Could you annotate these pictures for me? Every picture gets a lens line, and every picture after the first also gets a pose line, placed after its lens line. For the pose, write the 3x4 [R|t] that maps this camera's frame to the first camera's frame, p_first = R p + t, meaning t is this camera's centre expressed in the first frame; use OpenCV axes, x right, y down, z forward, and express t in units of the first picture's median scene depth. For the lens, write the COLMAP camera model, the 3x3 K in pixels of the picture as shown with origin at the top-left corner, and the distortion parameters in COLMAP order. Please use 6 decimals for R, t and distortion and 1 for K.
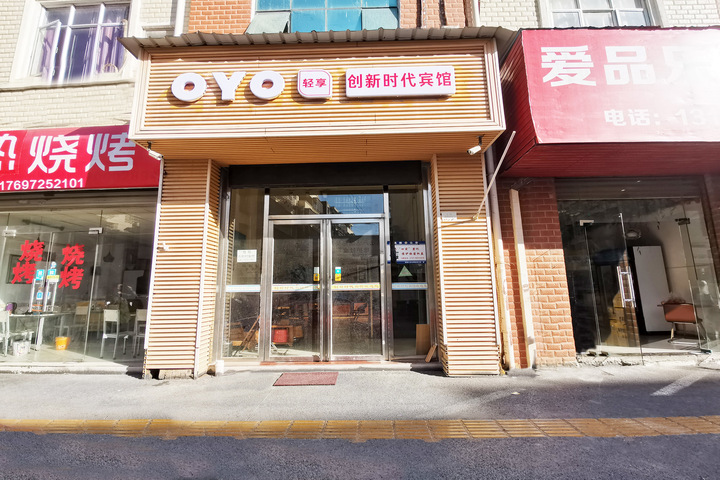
lens RADIAL K [[318.9, 0, 360.0], [0, 318.9, 240.0], [0, 0, 1]] dist [-0.004464, -0.000322]
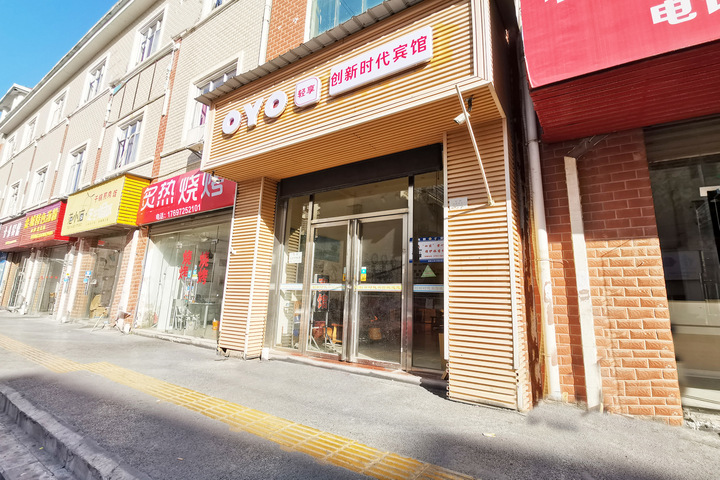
lens RADIAL K [[329.6, 0, 411.2], [0, 329.6, 238.4], [0, 0, 1]] dist [-0.009853, -0.000713]
pose [[0.868447, -0.052310, -0.493015, 0.588256], [0.040155, 0.998573, -0.035218, 0.040266], [0.494153, 0.010788, 0.869308, 0.202598]]
